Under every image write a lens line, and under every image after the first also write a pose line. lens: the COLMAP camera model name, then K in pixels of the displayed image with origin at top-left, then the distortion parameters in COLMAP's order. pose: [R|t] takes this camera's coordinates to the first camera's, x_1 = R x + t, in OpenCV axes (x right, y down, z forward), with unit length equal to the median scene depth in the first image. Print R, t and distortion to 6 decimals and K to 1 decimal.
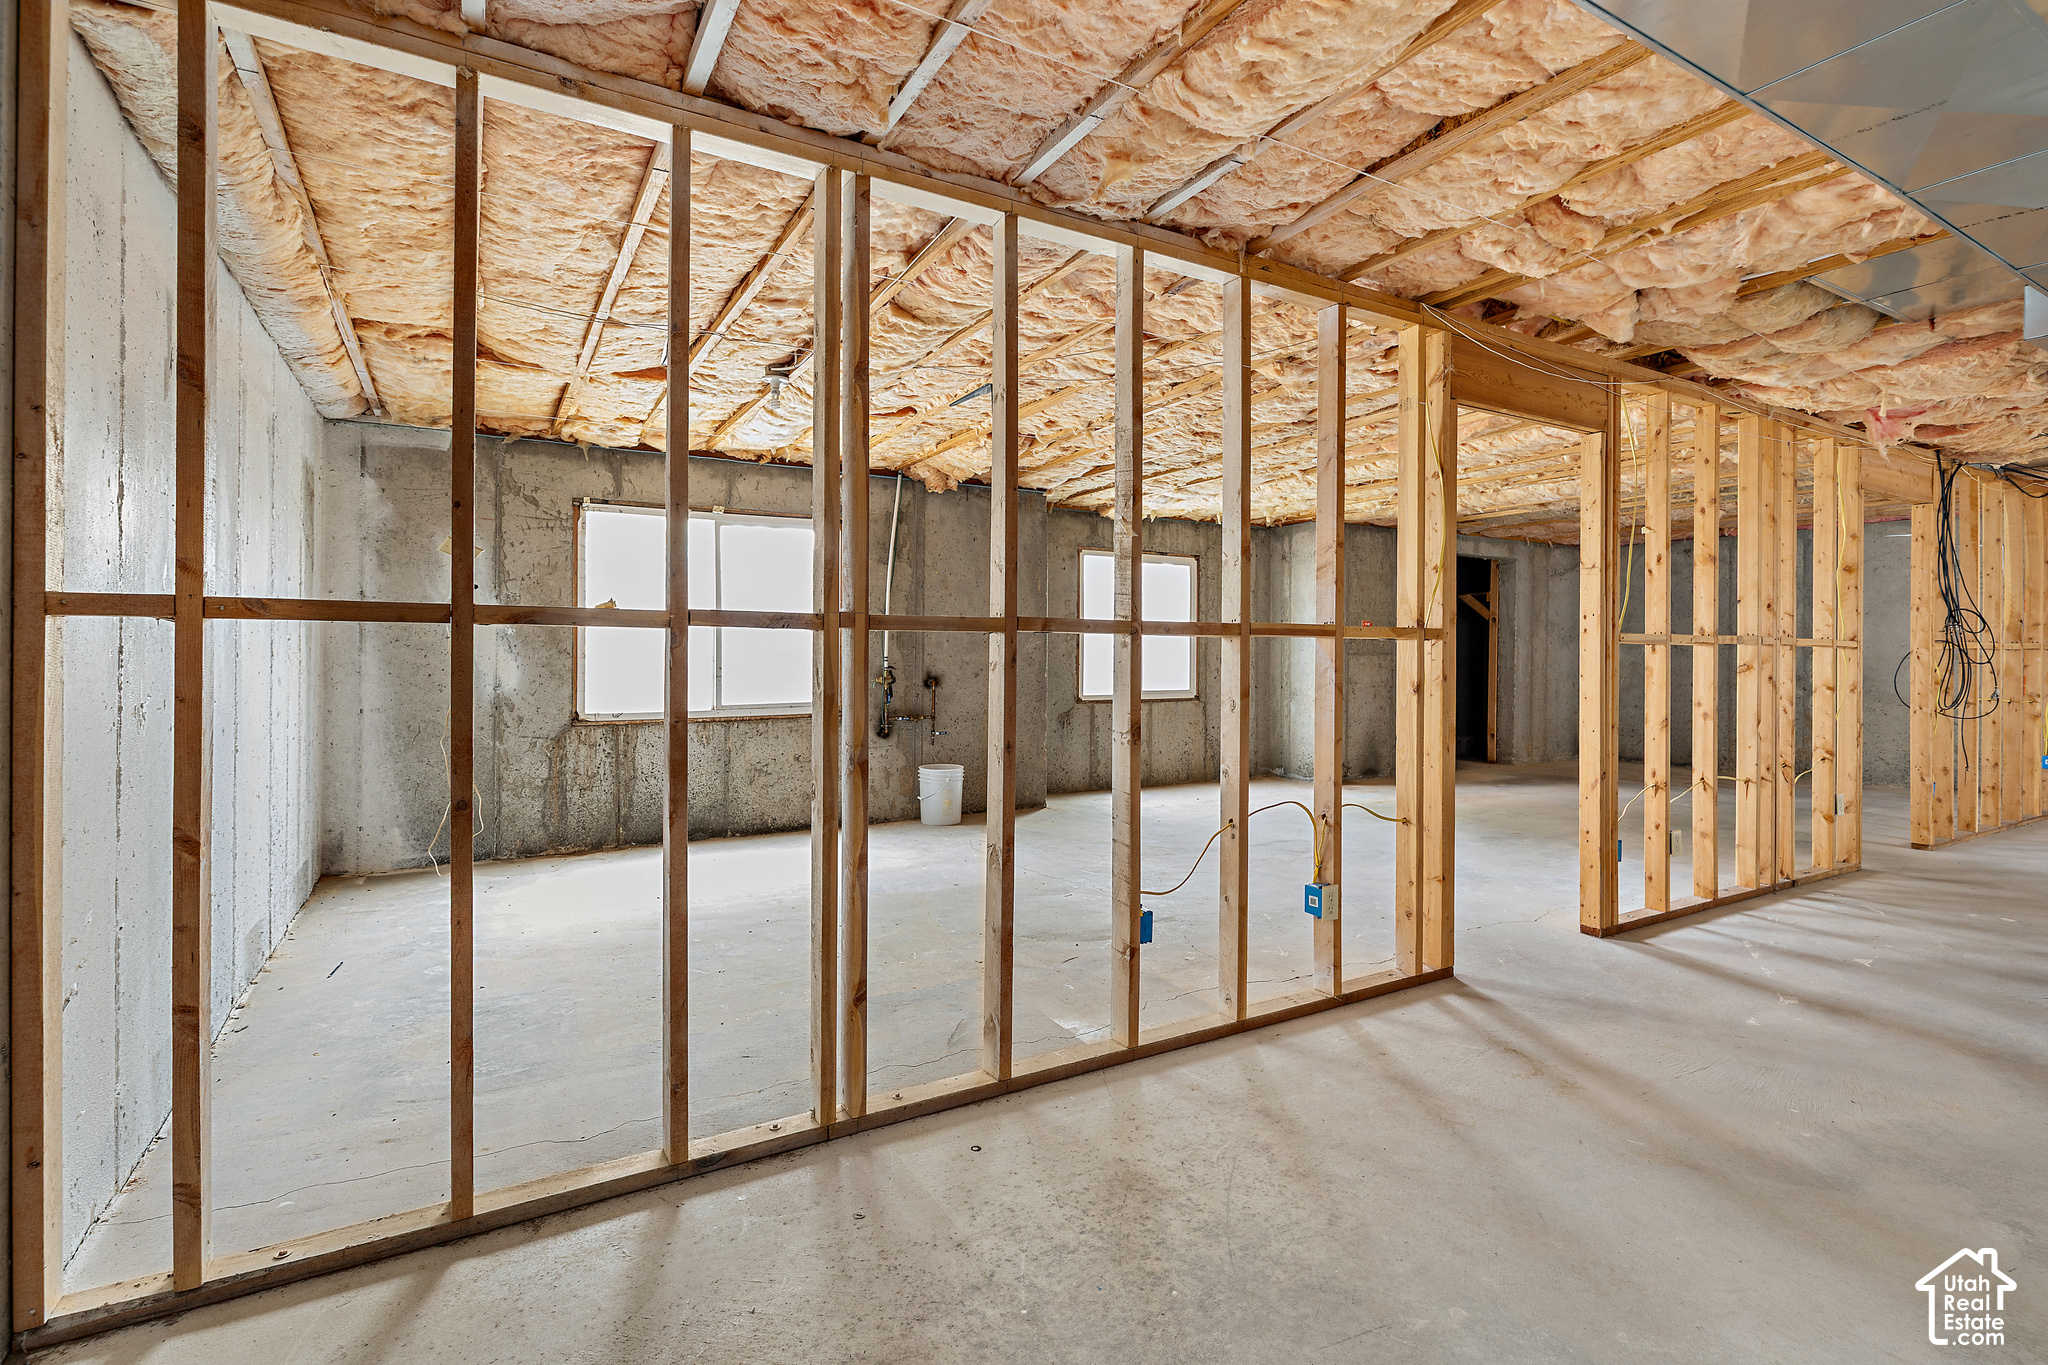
lens RADIAL K [[959.9, 0, 1025.4], [0, 959.9, 661.1], [0, 0, 1]] dist [-0.000197, 0.000373]
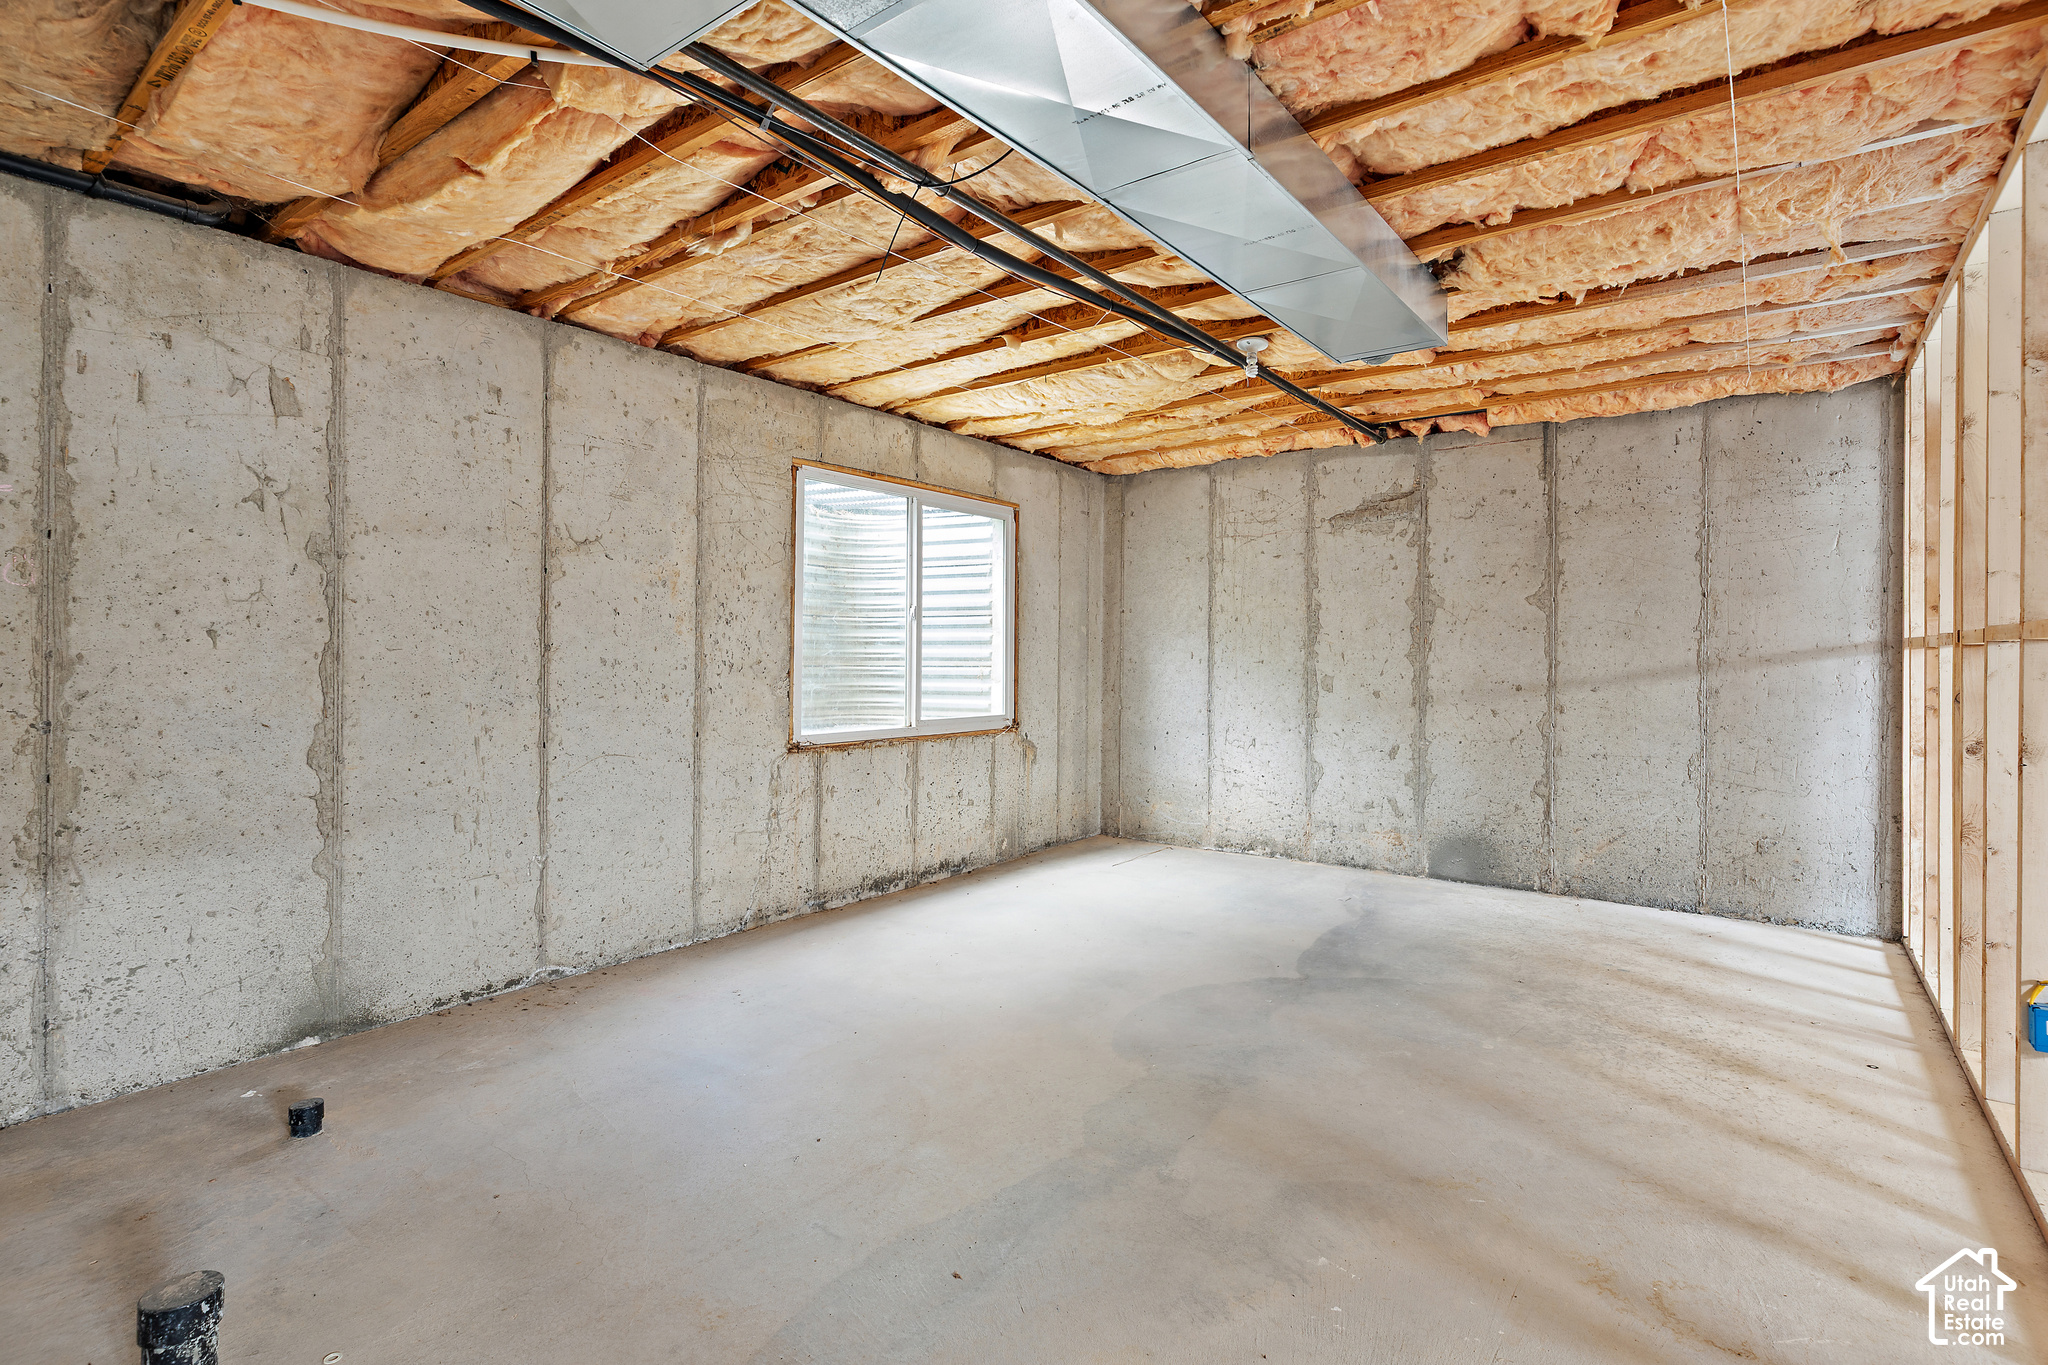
lens RADIAL K [[959.9, 0, 1027.9], [0, 959.9, 669.2], [0, 0, 1]] dist [-0.000197, 0.000373]
pose [[-0.926604, -0.004506, -0.376010, 1.434394], [-0.011071, 0.999822, 0.015300, -0.006568], [0.375874, 0.018340, -0.926489, 1.749647]]
